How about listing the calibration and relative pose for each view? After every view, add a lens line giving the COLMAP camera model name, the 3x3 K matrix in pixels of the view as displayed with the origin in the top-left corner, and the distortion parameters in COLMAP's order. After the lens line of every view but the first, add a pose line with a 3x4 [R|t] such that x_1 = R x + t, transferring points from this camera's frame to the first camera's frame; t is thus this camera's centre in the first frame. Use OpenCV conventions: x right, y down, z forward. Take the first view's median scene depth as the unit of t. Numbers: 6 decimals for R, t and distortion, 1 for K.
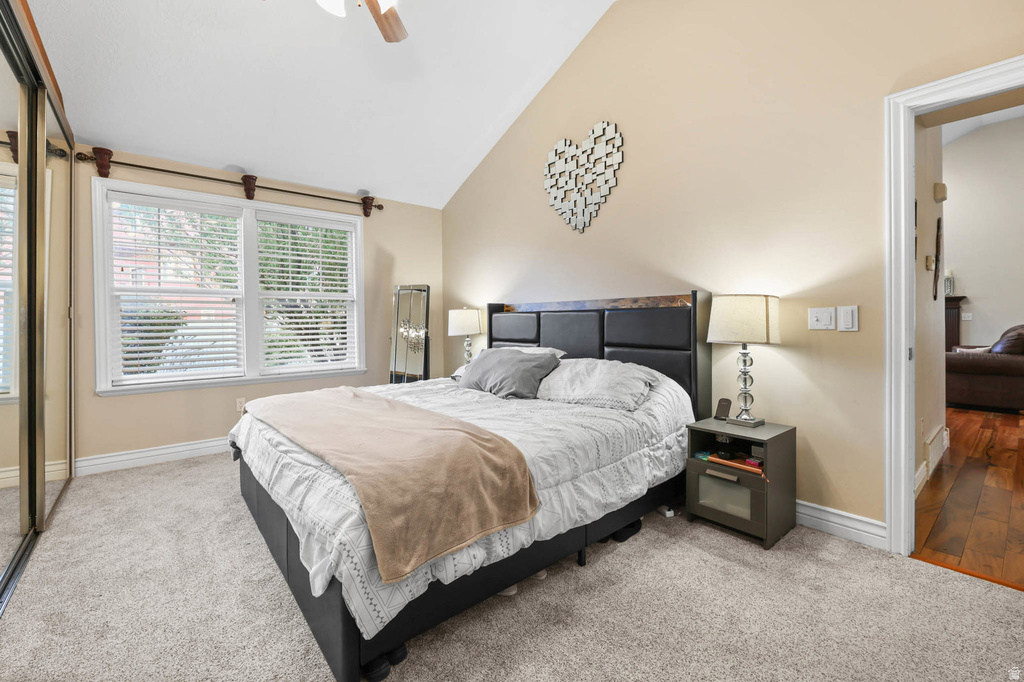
lens RADIAL K [[418.4, 0, 496.5], [0, 418.4, 320.3], [0, 0, 1]] dist [-0.002465, -0.002006]
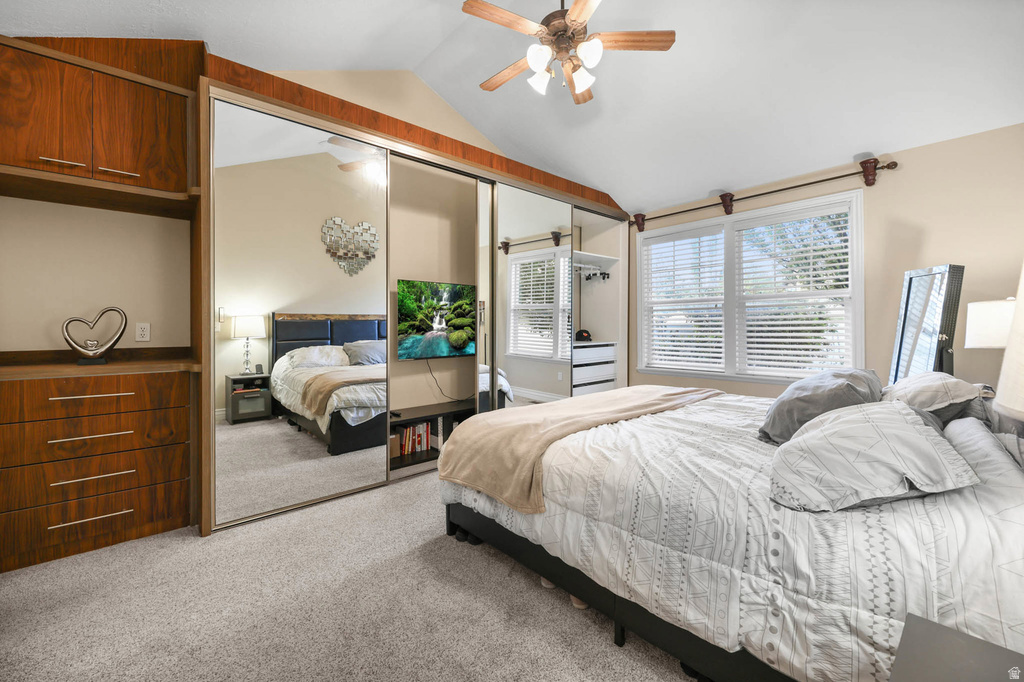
lens RADIAL K [[418.4, 0, 510.1], [0, 418.4, 333.4], [0, 0, 1]] dist [-0.002465, -0.002006]
pose [[0.046356, 0.015273, -0.998808, 0.840454], [0.002994, 0.999876, 0.015429, 0.001378], [0.998921, -0.003705, 0.046304, 0.676649]]
